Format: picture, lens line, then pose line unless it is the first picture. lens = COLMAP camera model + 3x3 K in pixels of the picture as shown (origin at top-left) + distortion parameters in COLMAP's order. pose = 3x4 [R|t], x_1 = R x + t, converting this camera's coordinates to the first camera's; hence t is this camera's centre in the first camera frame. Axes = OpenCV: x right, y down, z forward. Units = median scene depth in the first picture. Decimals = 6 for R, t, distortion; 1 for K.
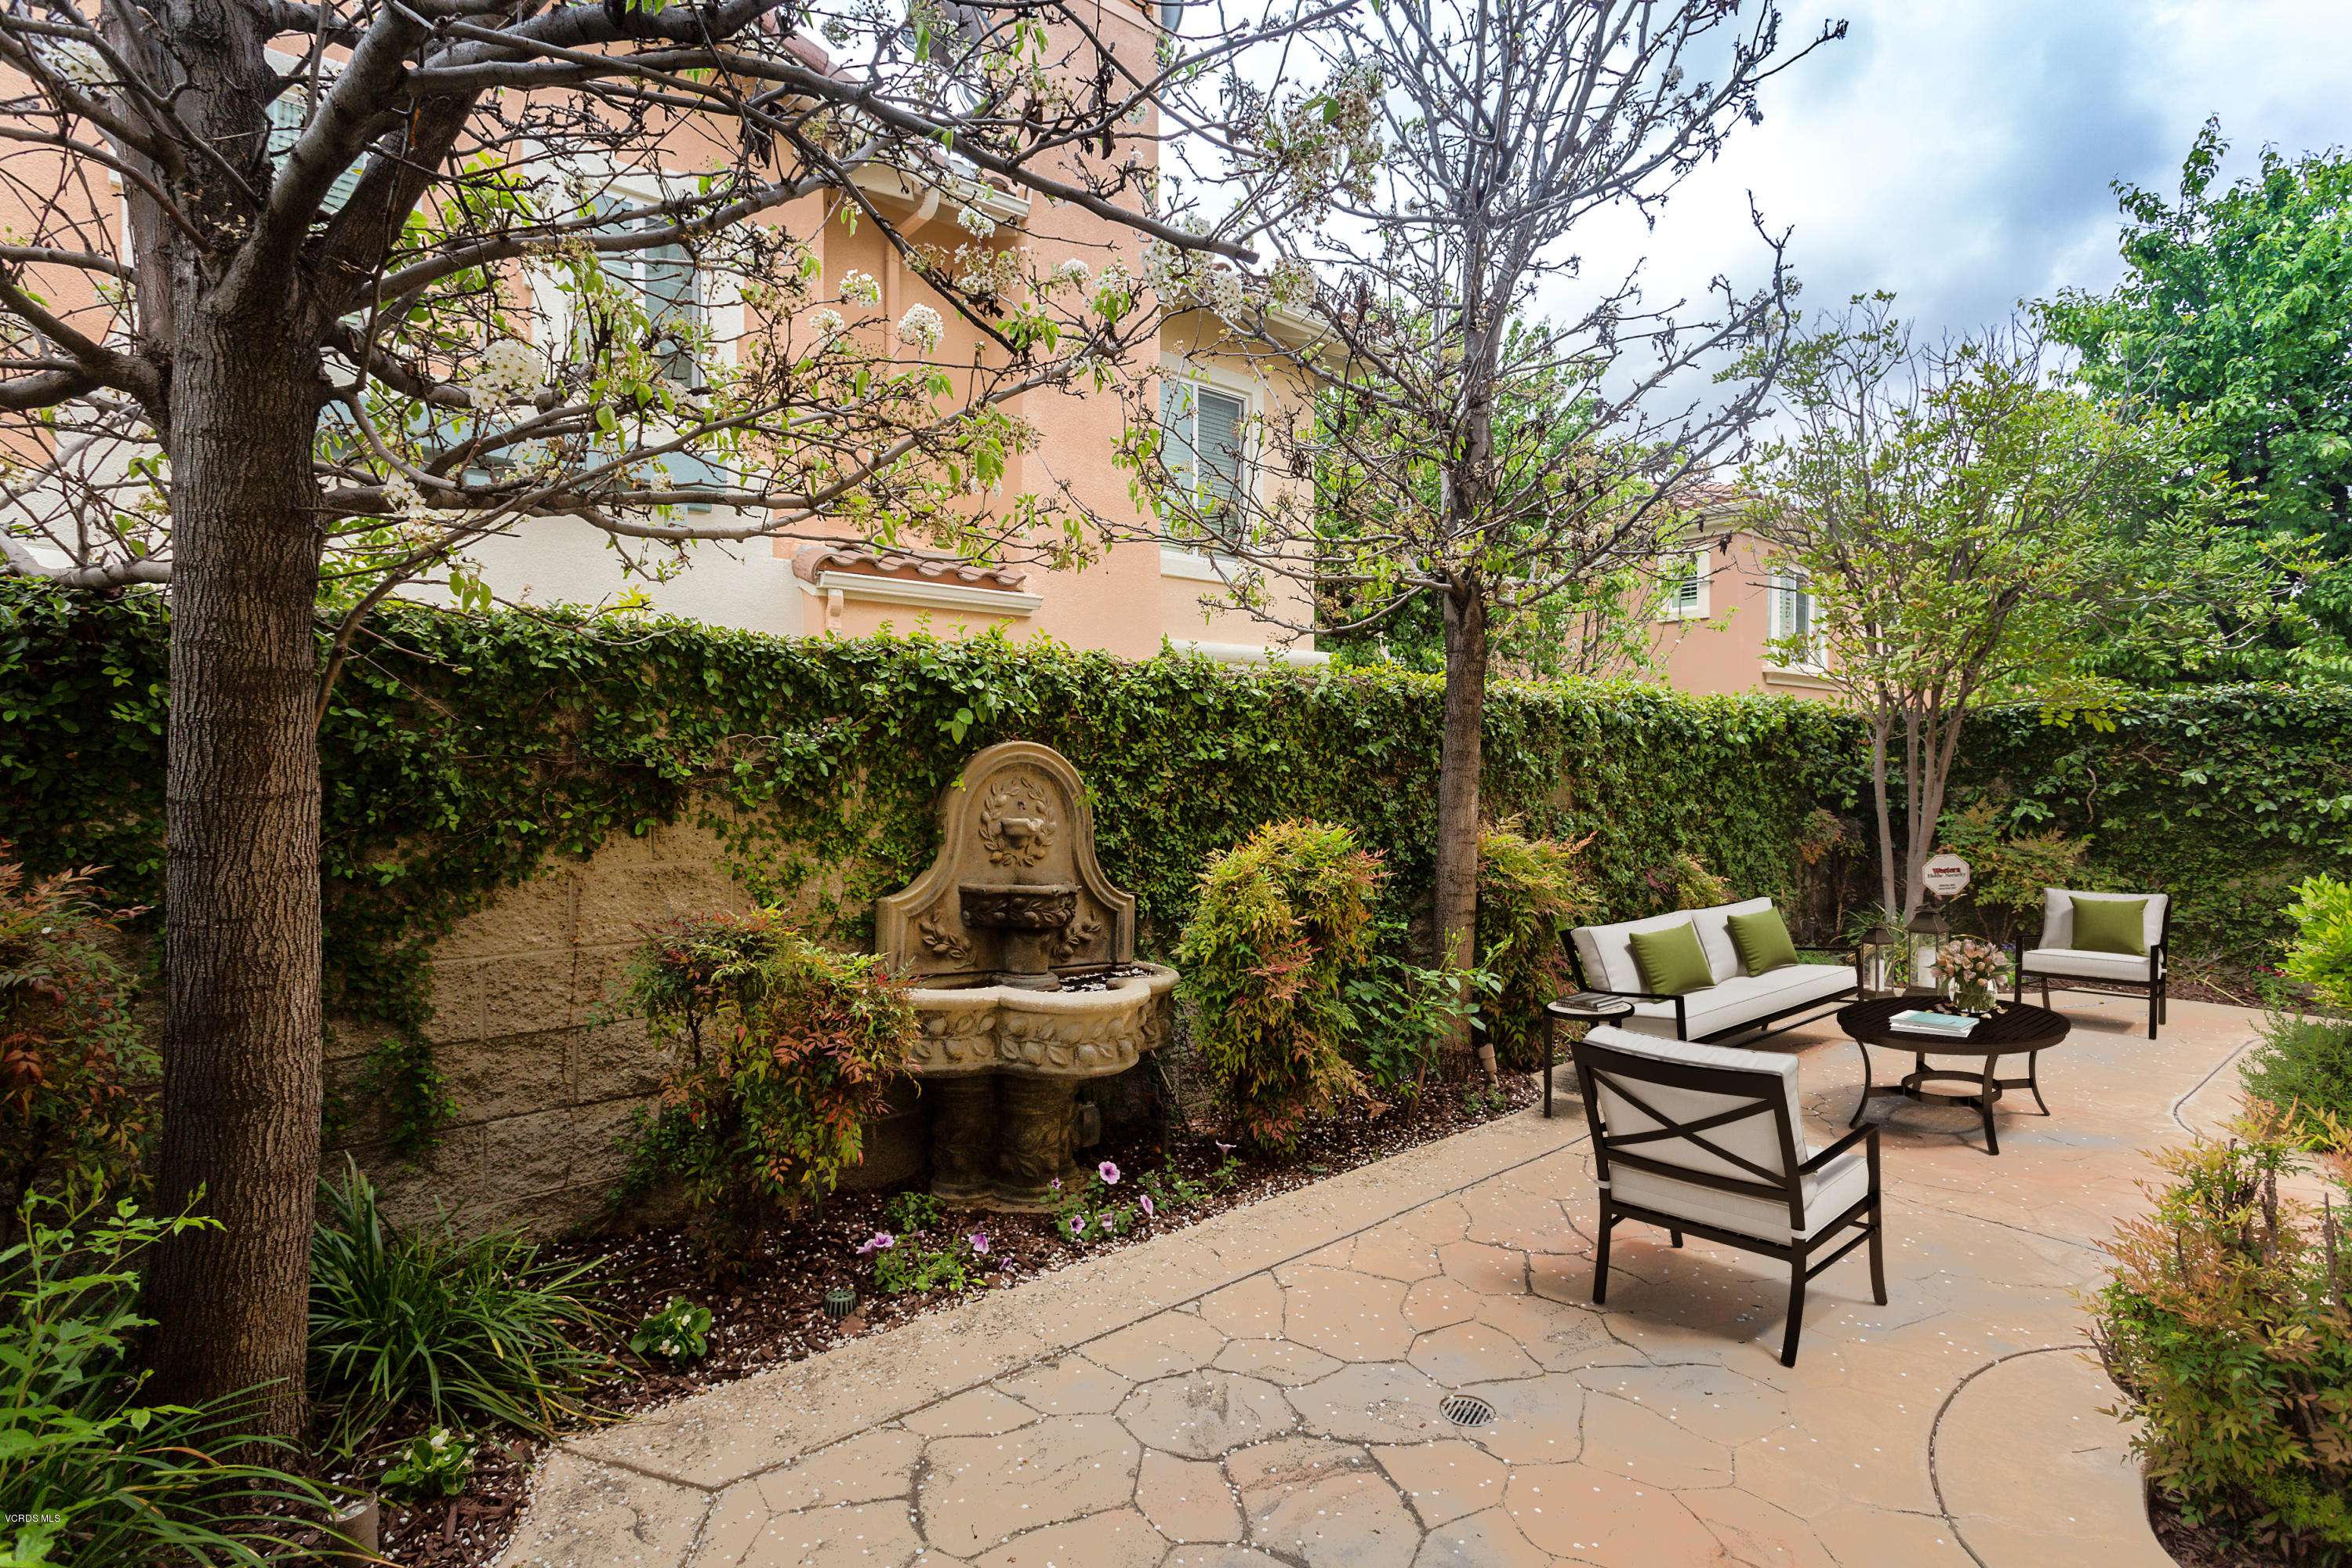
lens RADIAL K [[1140.7, 0, 1140.9], [0, 1140.7, 775.2], [0, 0, 1]] dist [-0.001601, 0.000076]
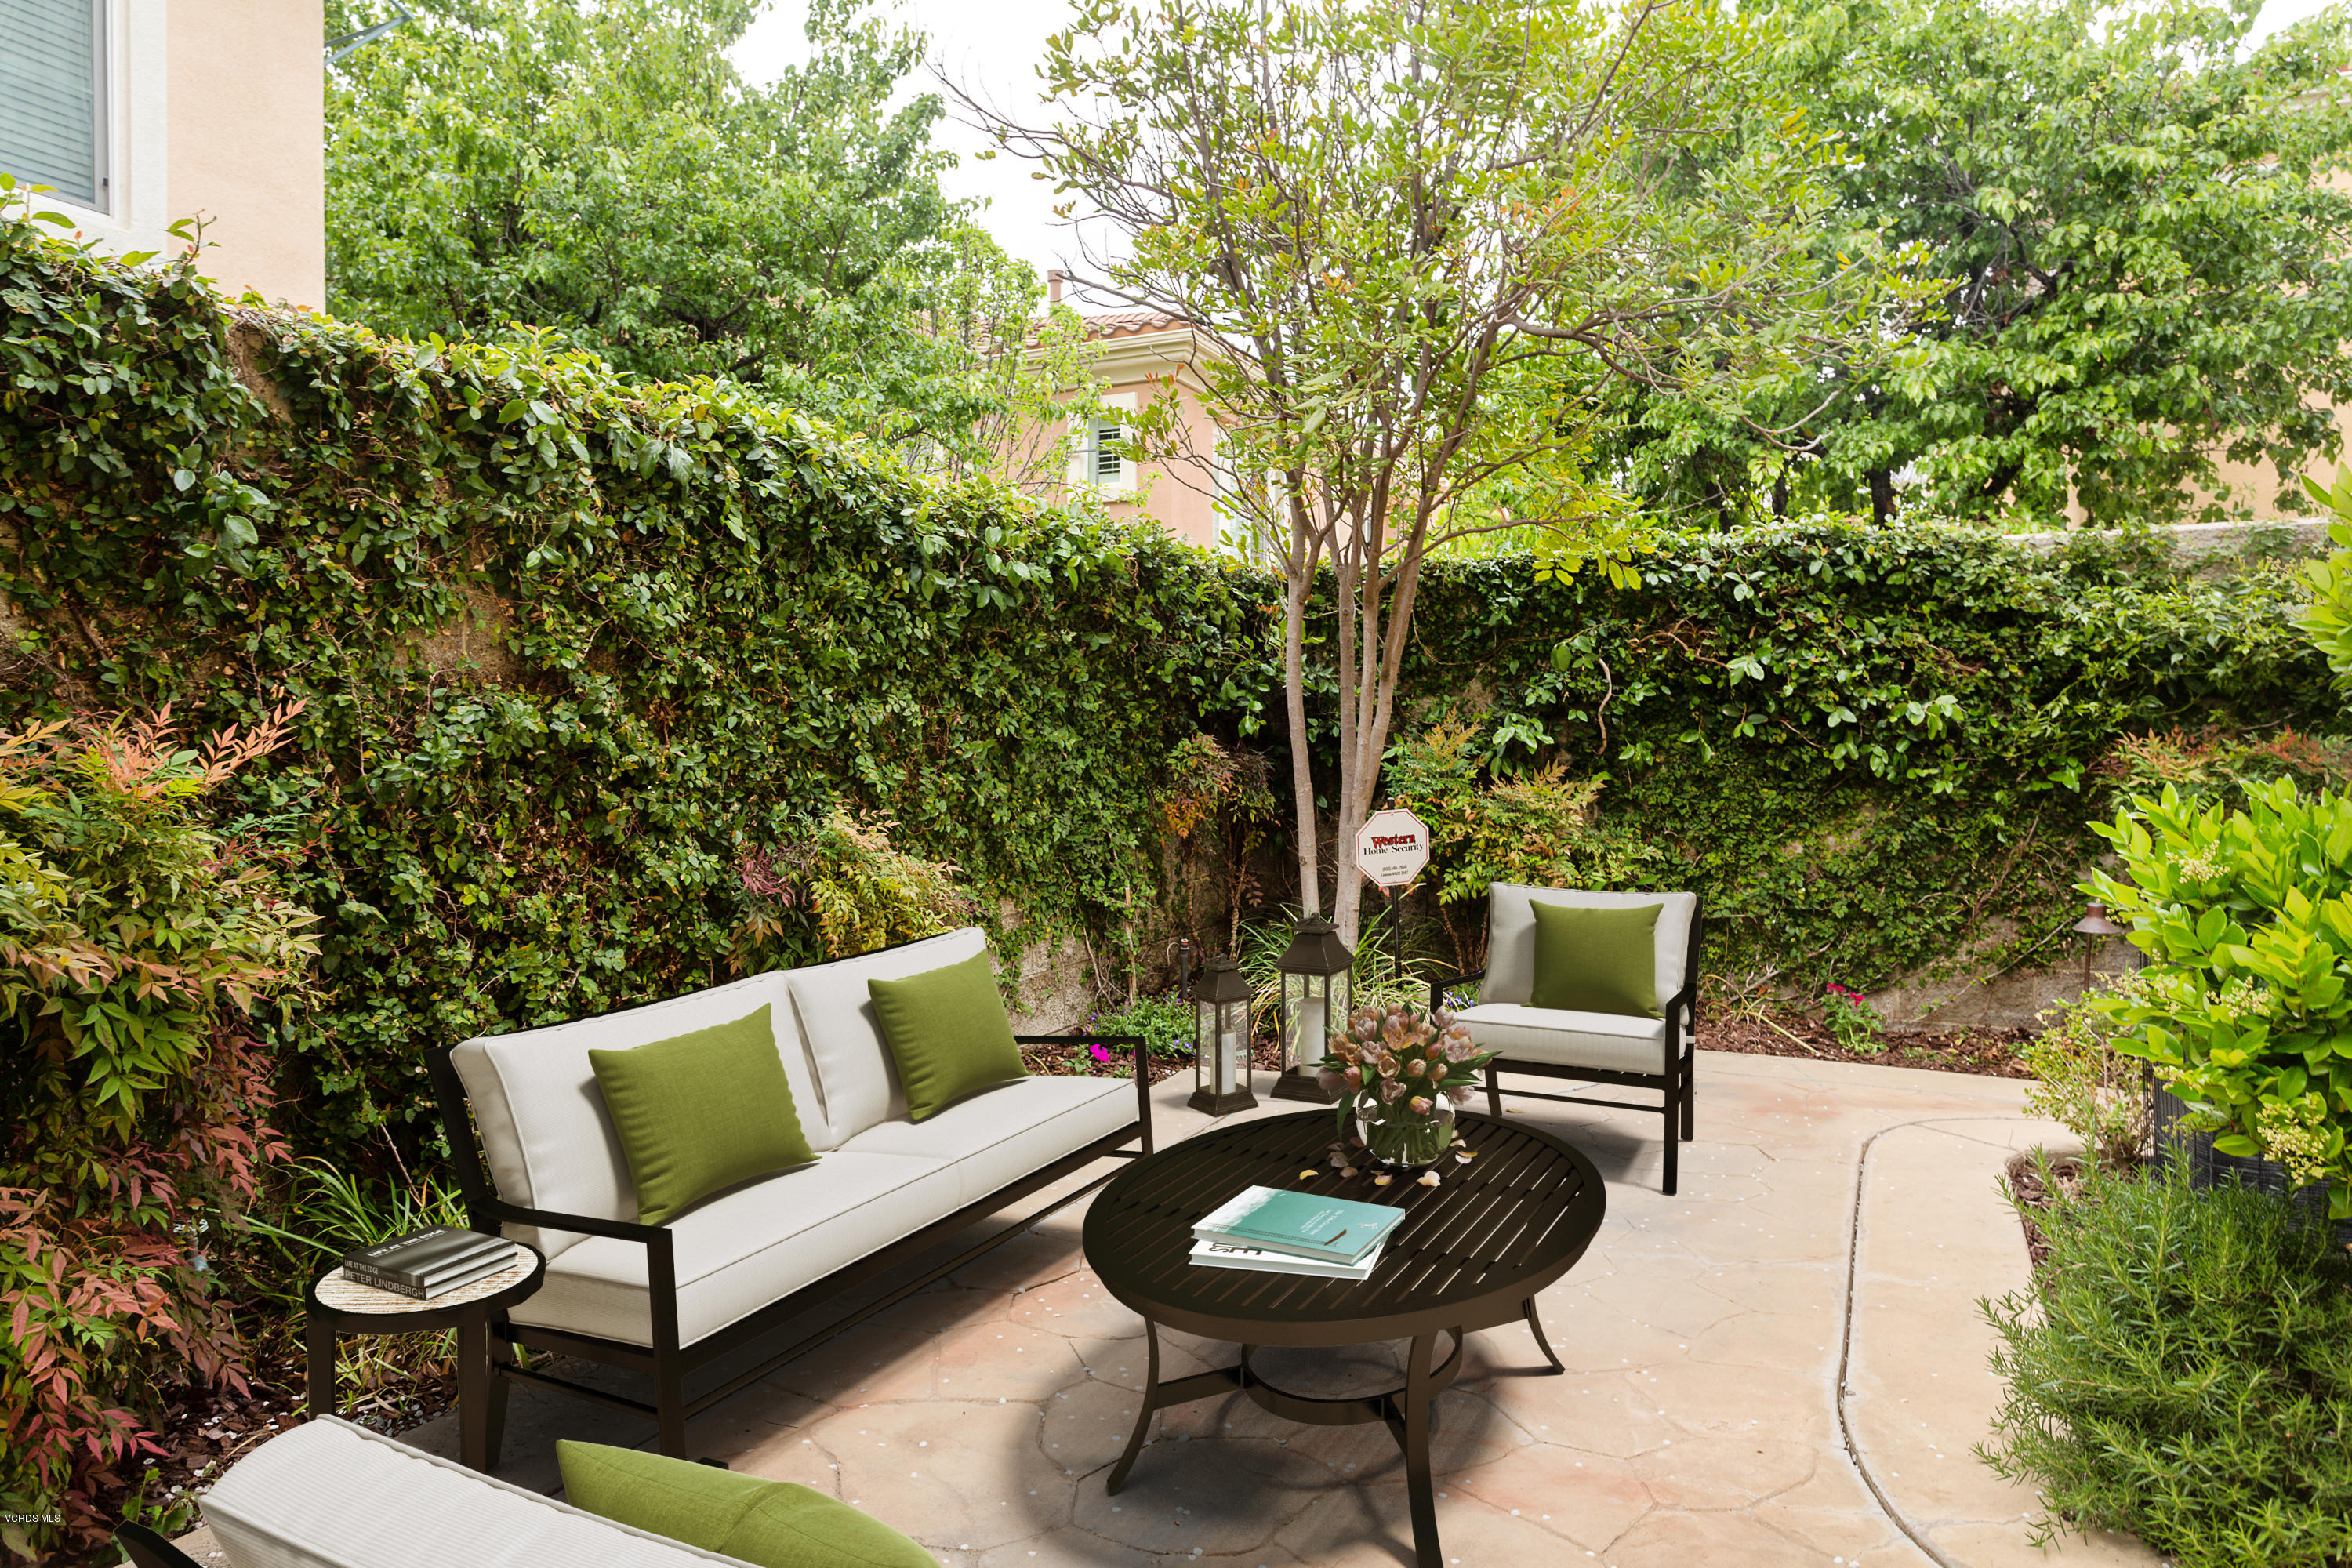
lens RADIAL K [[1492.9, 0, 1173.1], [0, 1492.9, 775.2], [0, 0, 1]] dist [-0.002215, -0.000144]
pose [[0.904725, -0.005961, 0.425955, 0.322245], [0.002729, 0.999963, 0.008196, 0.047986], [-0.425988, -0.006252, 0.904707, 0.419925]]
